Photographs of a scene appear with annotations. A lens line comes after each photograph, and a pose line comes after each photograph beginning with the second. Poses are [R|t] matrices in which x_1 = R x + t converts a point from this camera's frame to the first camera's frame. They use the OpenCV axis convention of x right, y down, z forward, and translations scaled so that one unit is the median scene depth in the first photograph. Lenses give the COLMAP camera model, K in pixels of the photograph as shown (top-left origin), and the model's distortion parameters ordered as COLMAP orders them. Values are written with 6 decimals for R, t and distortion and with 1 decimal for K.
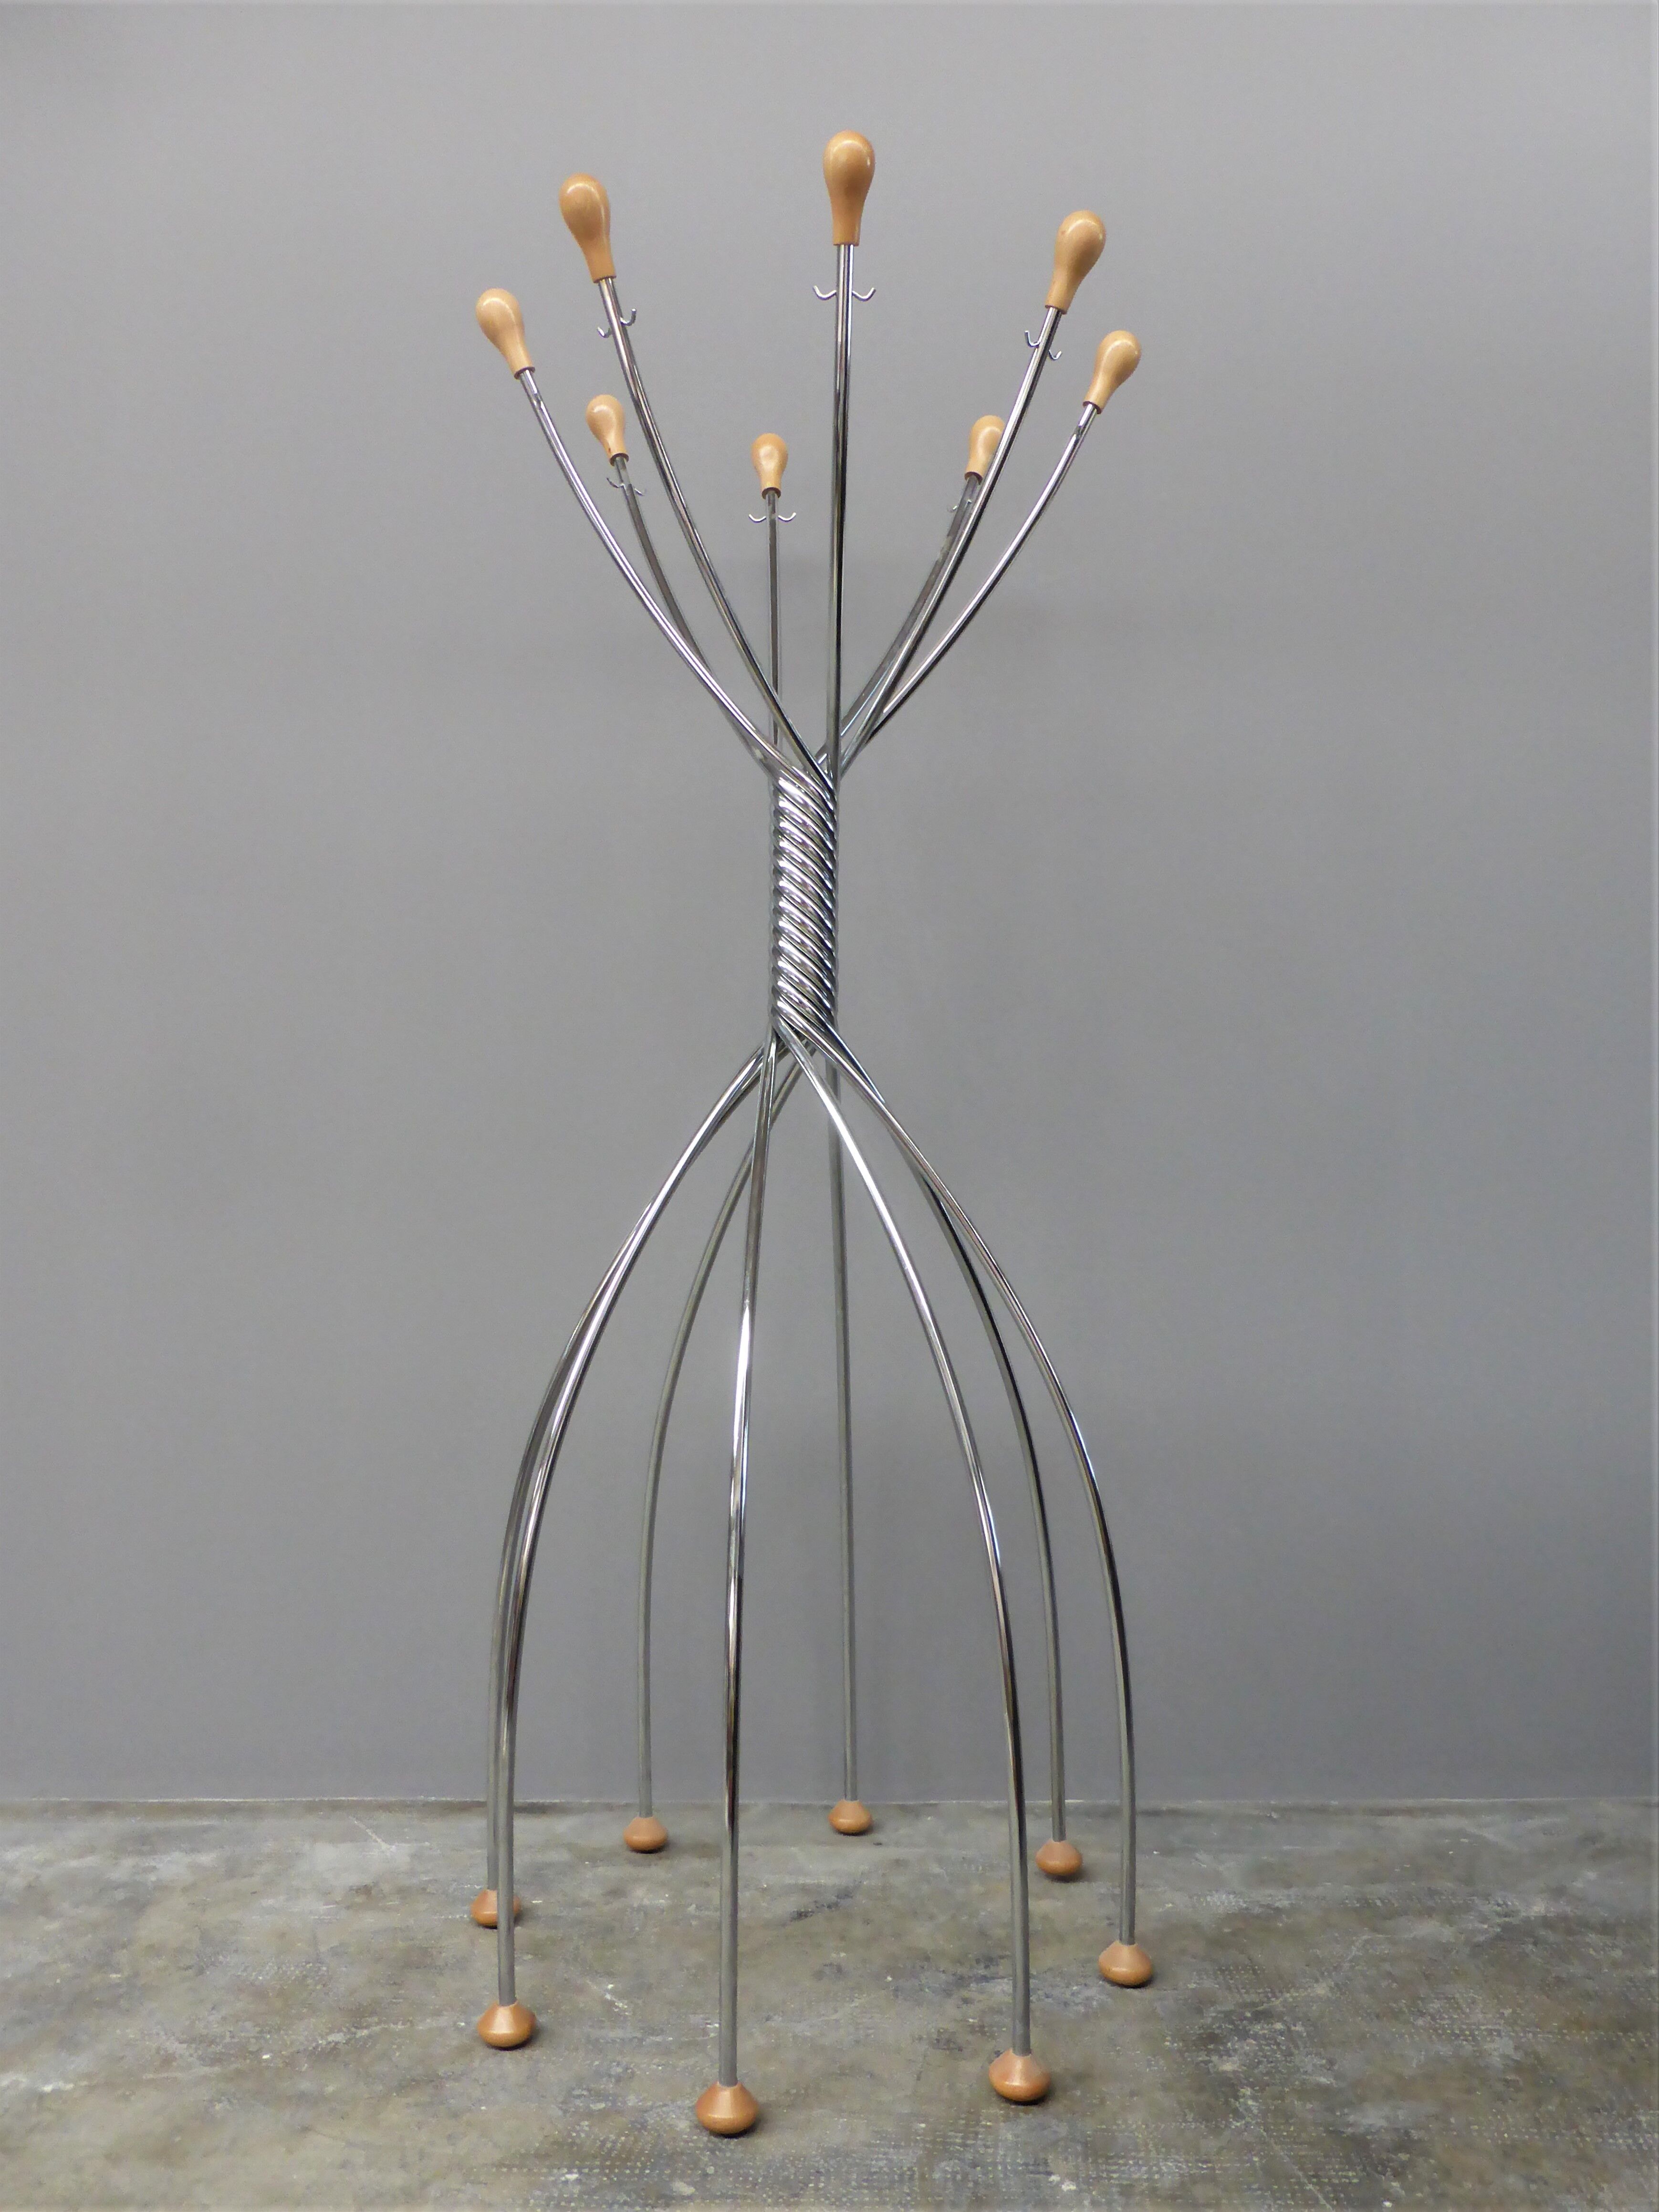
lens RADIAL K [[1651.2, 0, 829.5], [0, 1651.2, 1106.0], [0, 0, 1]] dist [-0.003469, -0.003307]
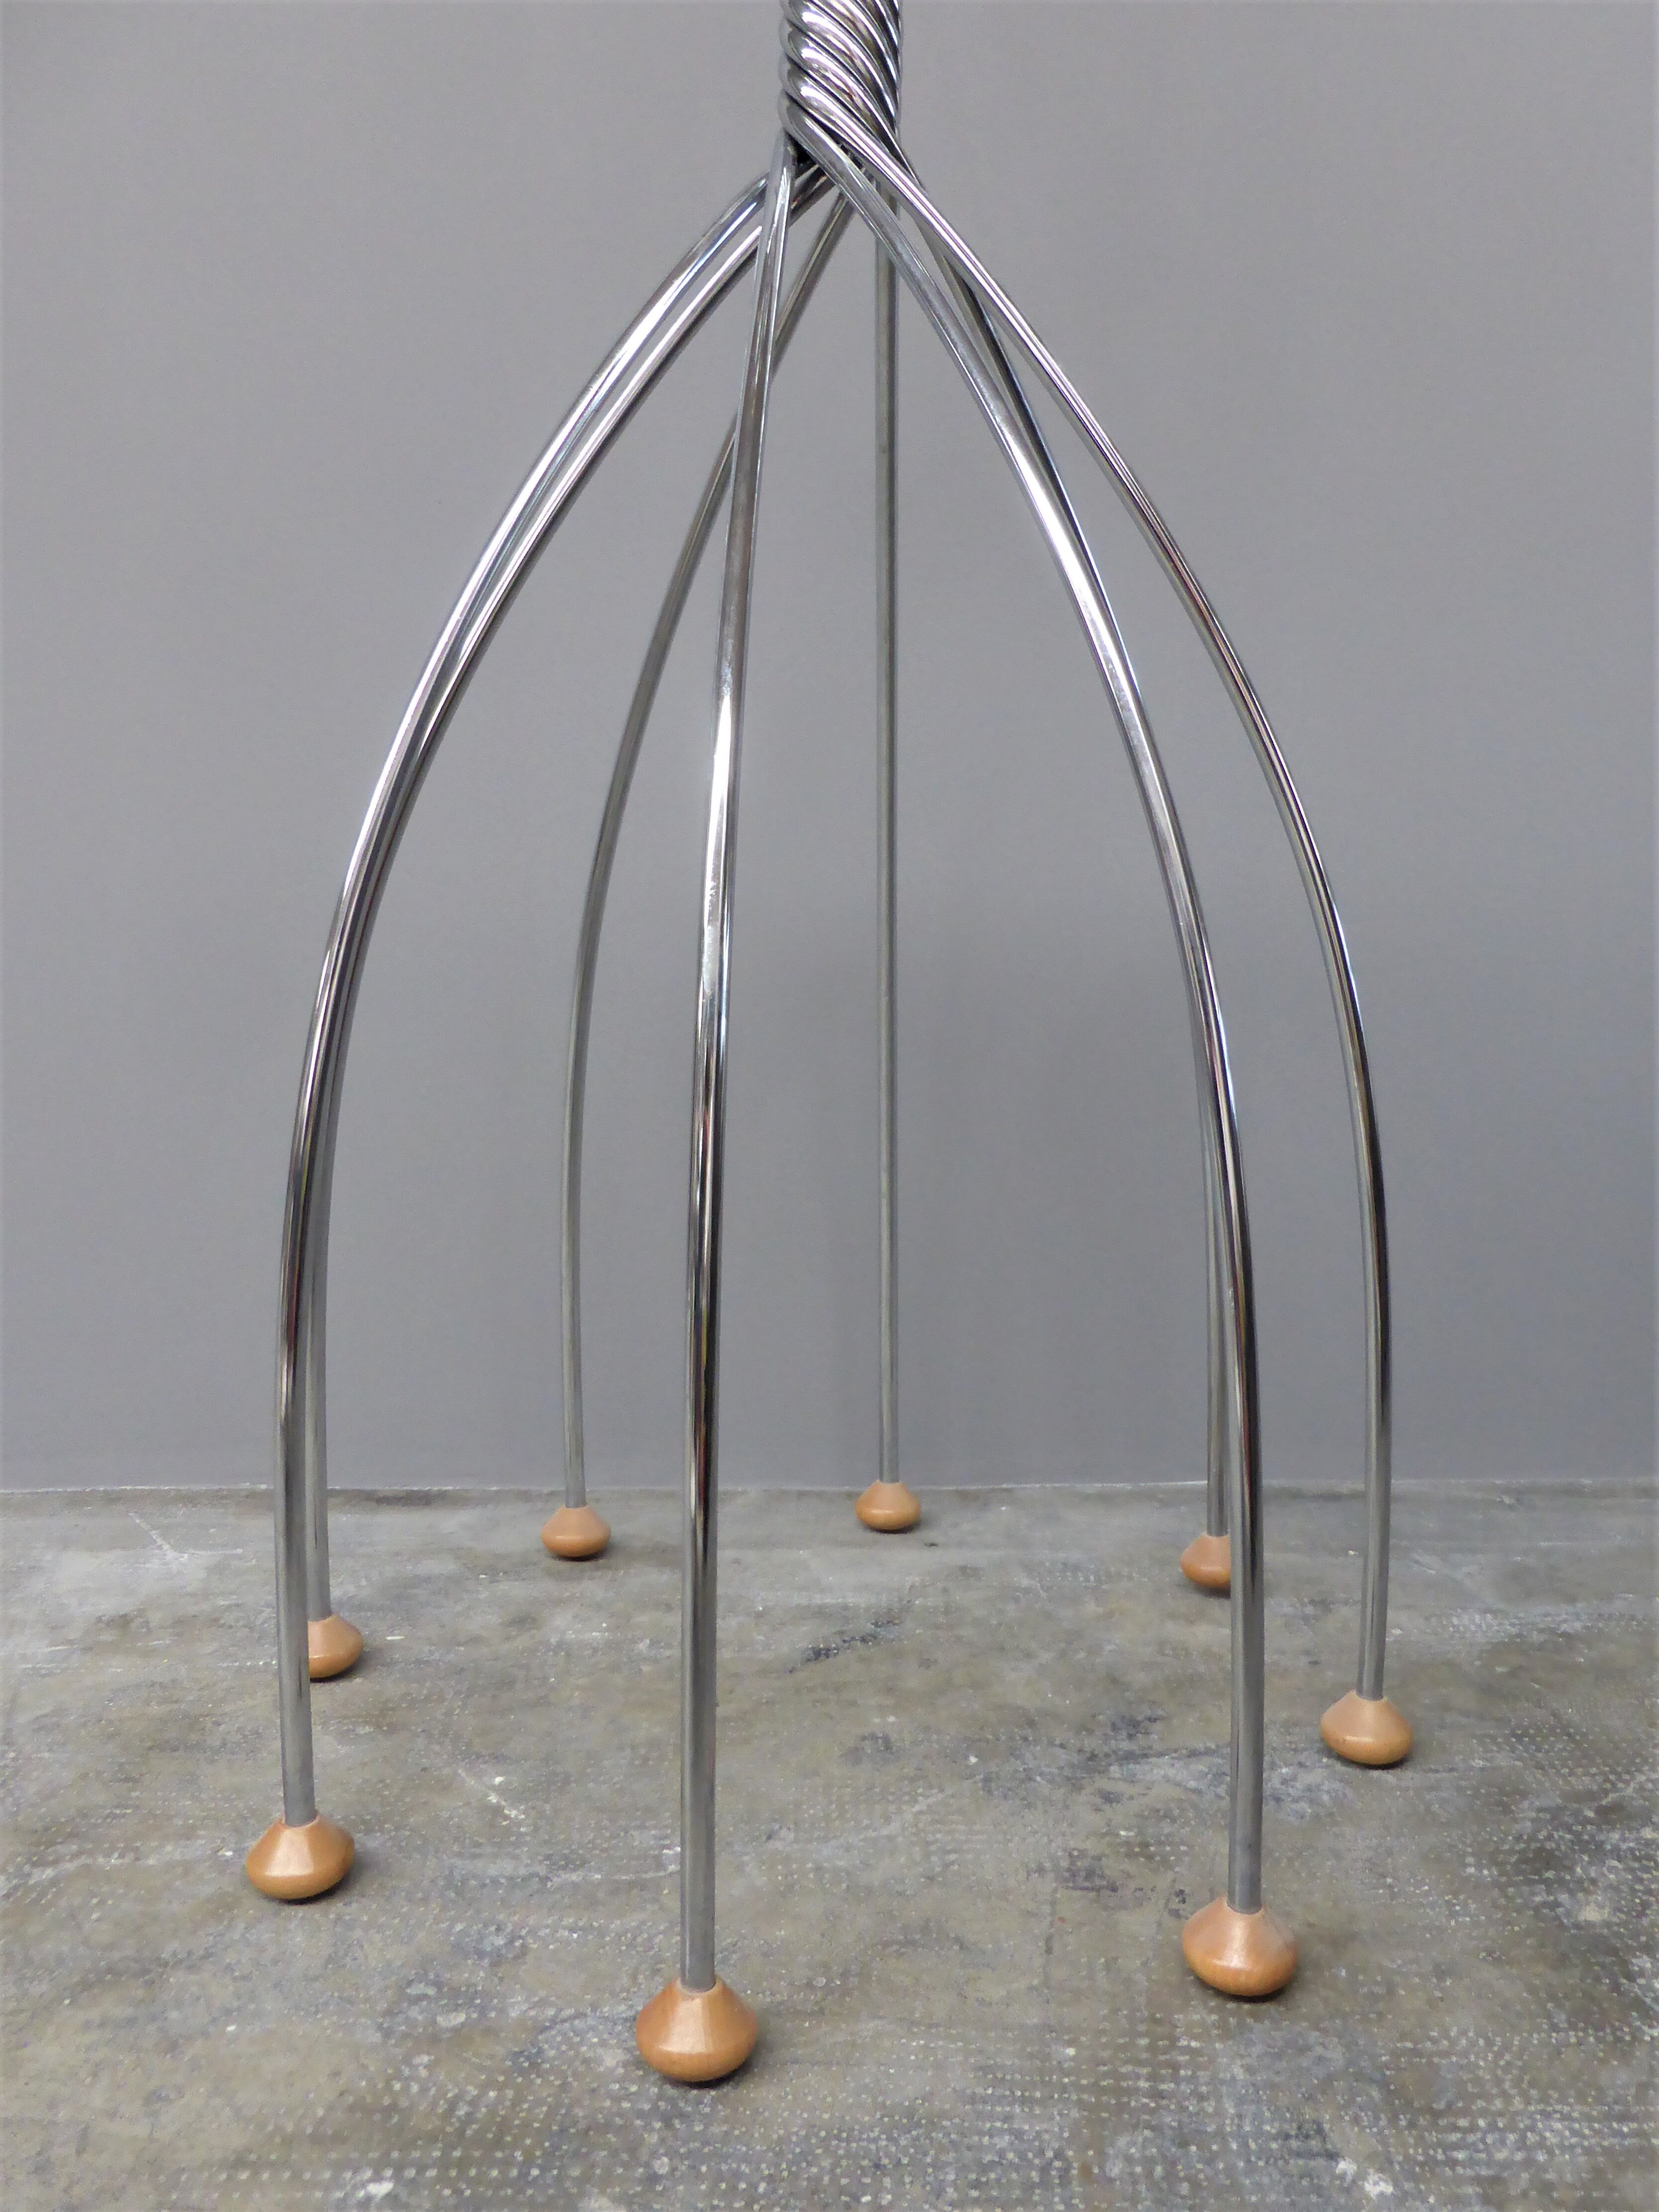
lens RADIAL K [[1698.8, 0, 912.6], [0, 1698.8, 1112.9], [0, 0, 1]] dist [-0.006015, -0.004046]
pose [[0.998266, 0.004847, 0.058662, -0.022436], [-0.014930, 0.984865, 0.172682, 0.191510], [-0.056937, -0.173258, 0.983229, 0.433800]]
